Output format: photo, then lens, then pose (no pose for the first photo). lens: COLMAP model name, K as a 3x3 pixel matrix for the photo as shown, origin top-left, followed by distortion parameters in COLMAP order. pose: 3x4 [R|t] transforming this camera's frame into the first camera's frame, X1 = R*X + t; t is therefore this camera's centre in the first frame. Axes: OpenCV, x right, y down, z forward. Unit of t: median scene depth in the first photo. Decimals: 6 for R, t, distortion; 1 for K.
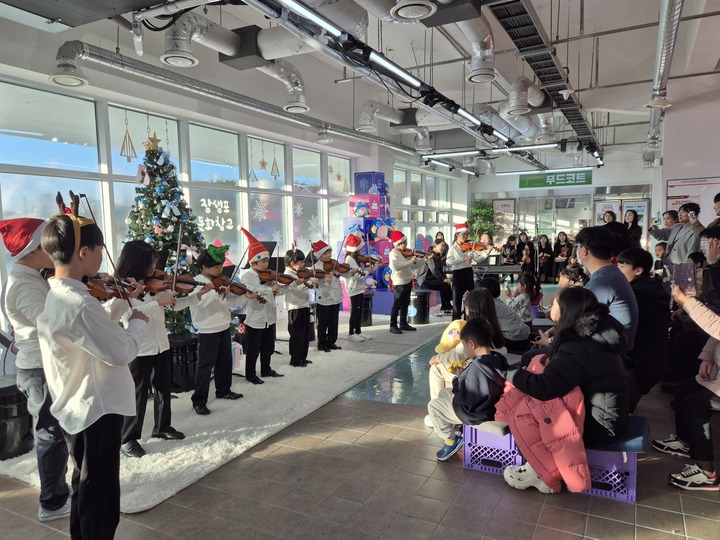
lens RADIAL K [[515.3, 0, 359.6], [0, 515.3, 274.0], [0, 0, 1]] dist [0.073390, -0.048839]
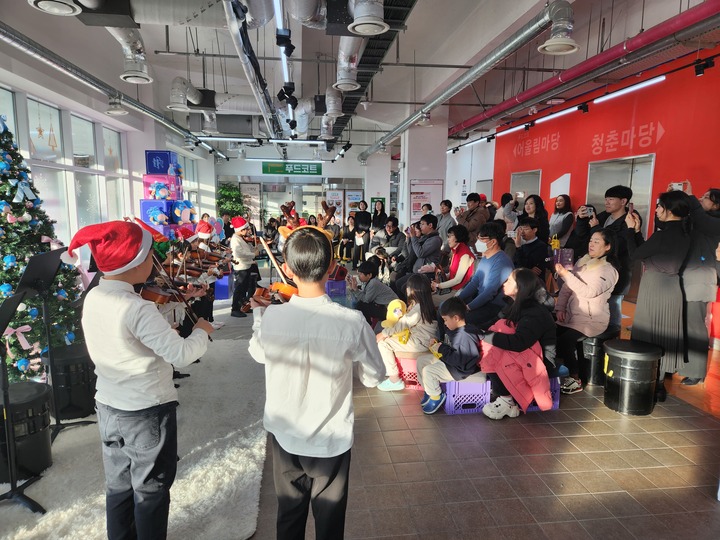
lens RADIAL K [[480.8, 0, 360.0], [0, 480.8, 270.0], [0, 0, 1]] dist [0.123244, -0.140924]
pose [[0.815323, -0.056683, 0.576225, -0.339844], [0.030981, 0.998042, 0.054341, -0.027565], [-0.578177, -0.026453, 0.815482, 0.087614]]
